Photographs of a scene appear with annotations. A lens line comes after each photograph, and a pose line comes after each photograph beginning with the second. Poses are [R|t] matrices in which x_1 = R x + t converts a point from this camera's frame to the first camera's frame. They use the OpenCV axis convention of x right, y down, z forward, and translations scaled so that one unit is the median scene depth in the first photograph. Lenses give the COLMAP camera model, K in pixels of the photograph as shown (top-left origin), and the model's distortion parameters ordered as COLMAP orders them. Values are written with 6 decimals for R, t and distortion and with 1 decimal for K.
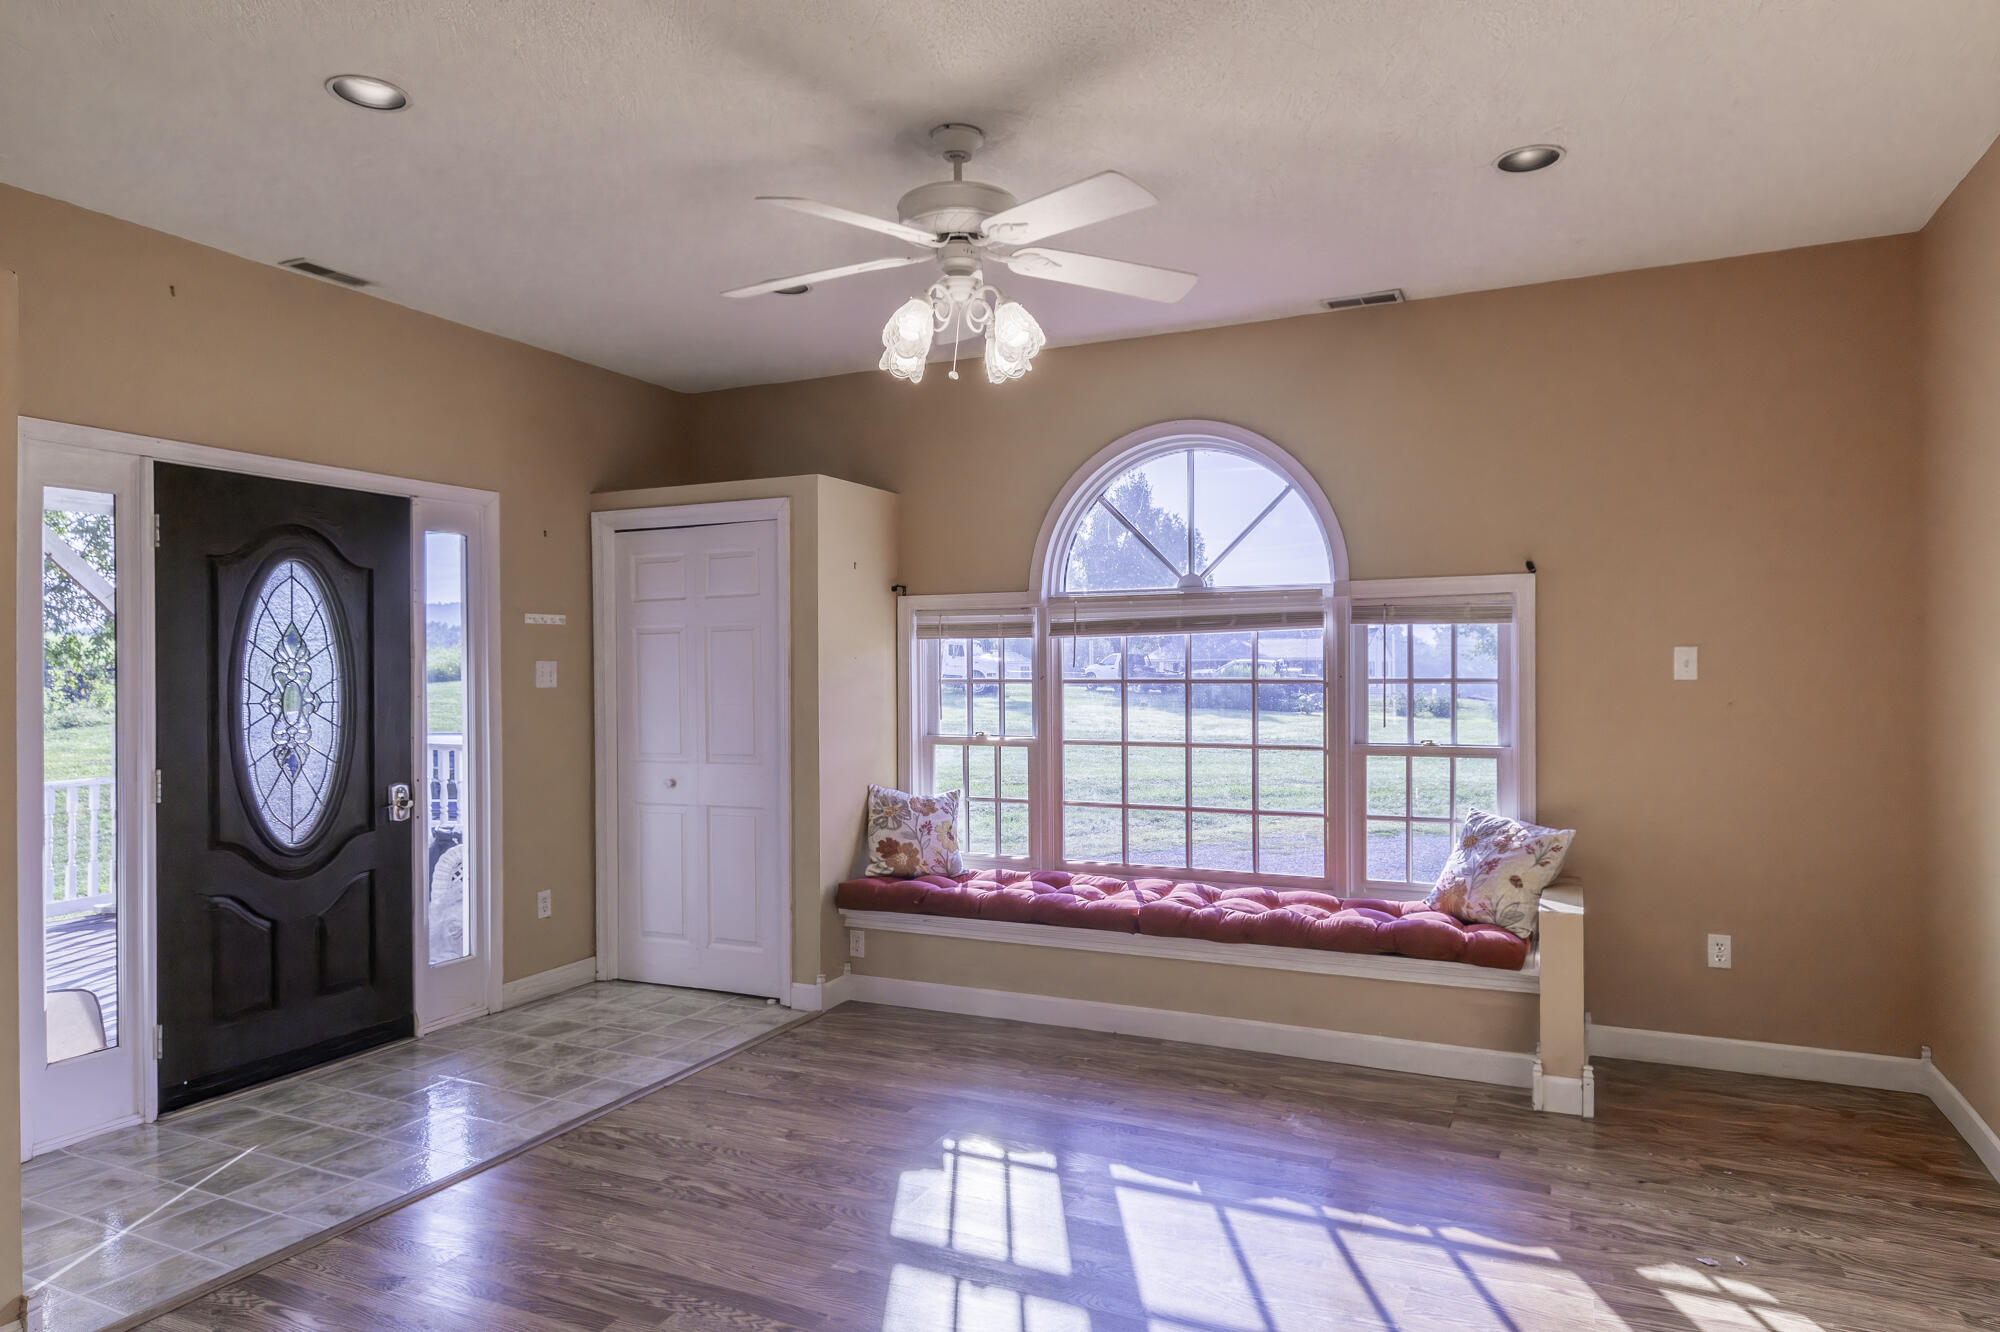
lens RADIAL K [[1222.8, 0, 994.0], [0, 1222.8, 668.5], [0, 0, 1]] dist [0.001886, 0.002616]
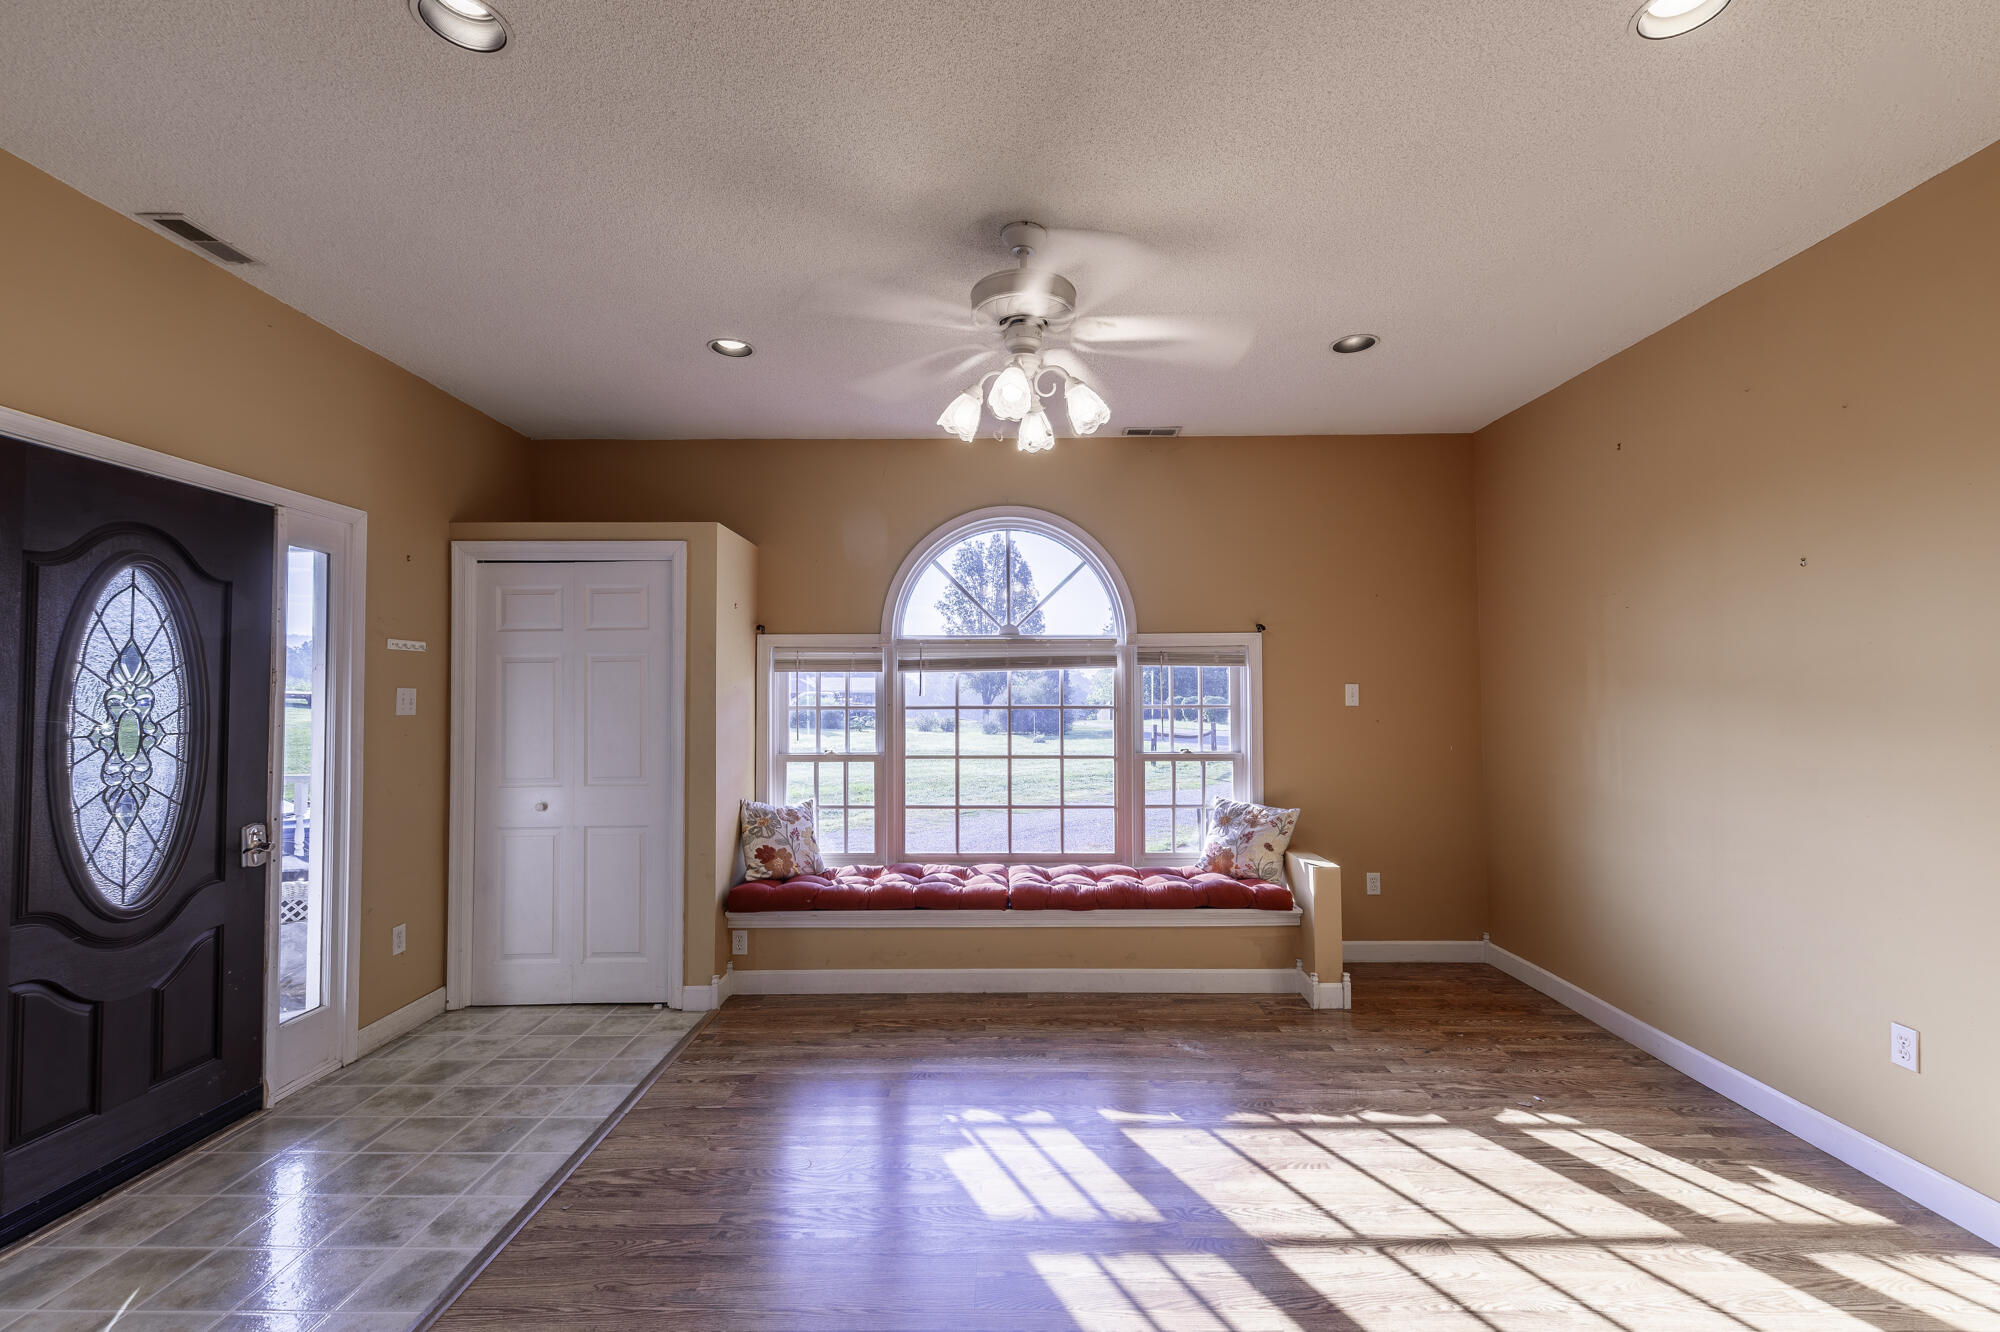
lens RADIAL K [[870.5, 0, 1002.9], [0, 870.5, 670.9], [0, 0, 1]] dist [0.009277, -0.003728]
pose [[0.904617, 0.015721, 0.425935, -0.267405], [-0.001882, 0.999457, -0.032891, 0.002502], [-0.426221, 0.028952, 0.904156, 0.189620]]
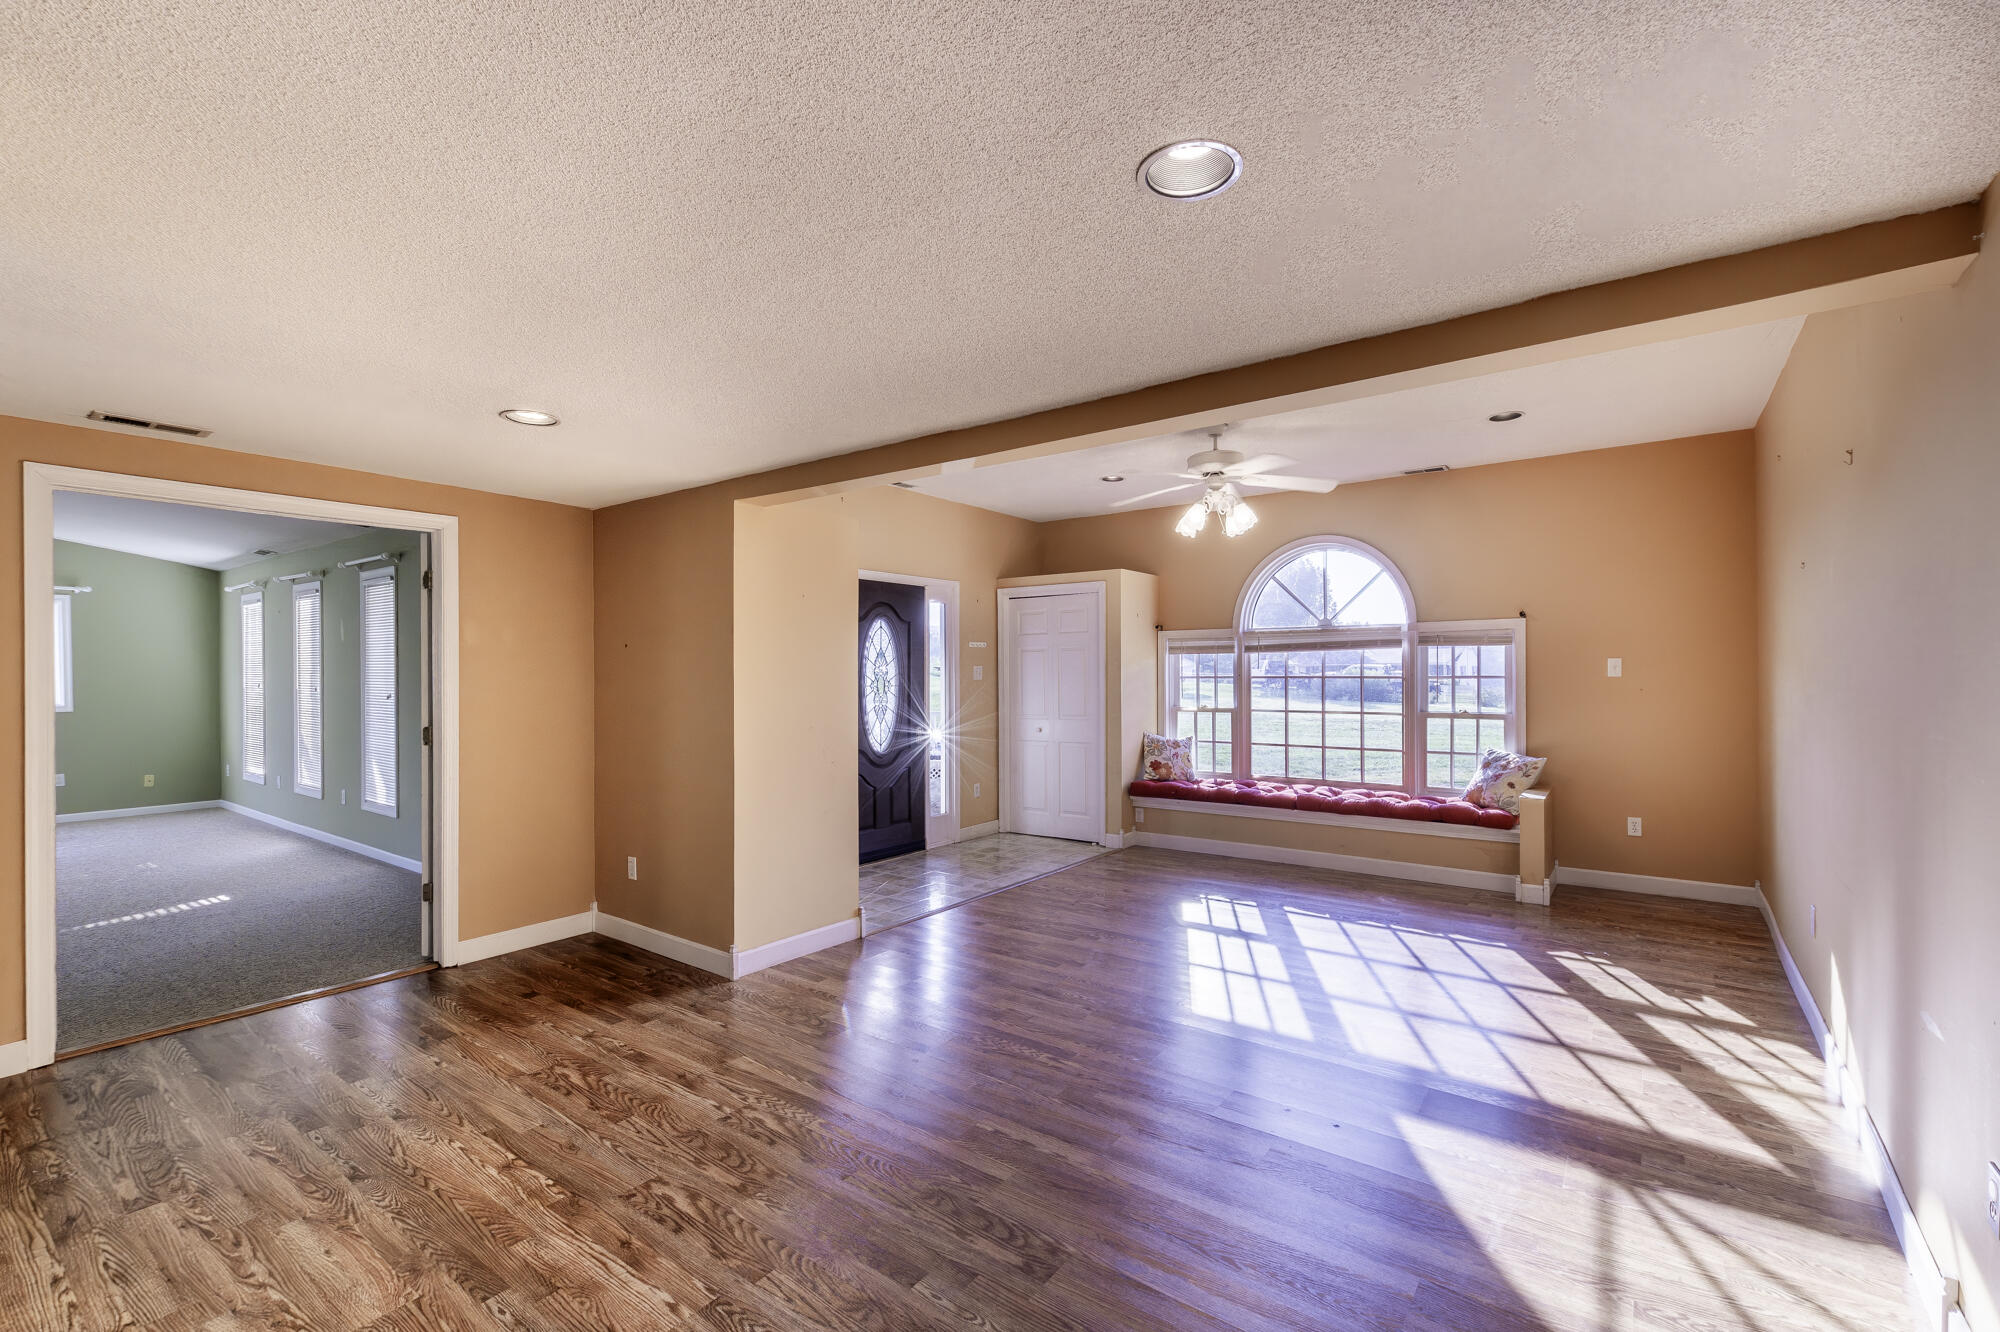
lens RADIAL K [[870.5, 0, 995.6], [0, 870.5, 670.2], [0, 0, 1]] dist [0.009277, -0.003728]
pose [[0.979714, 0.001062, -0.200397, -0.067187], [-0.001619, 0.999995, -0.002614, 0.004639], [0.200393, 0.002885, 0.979711, -0.415194]]
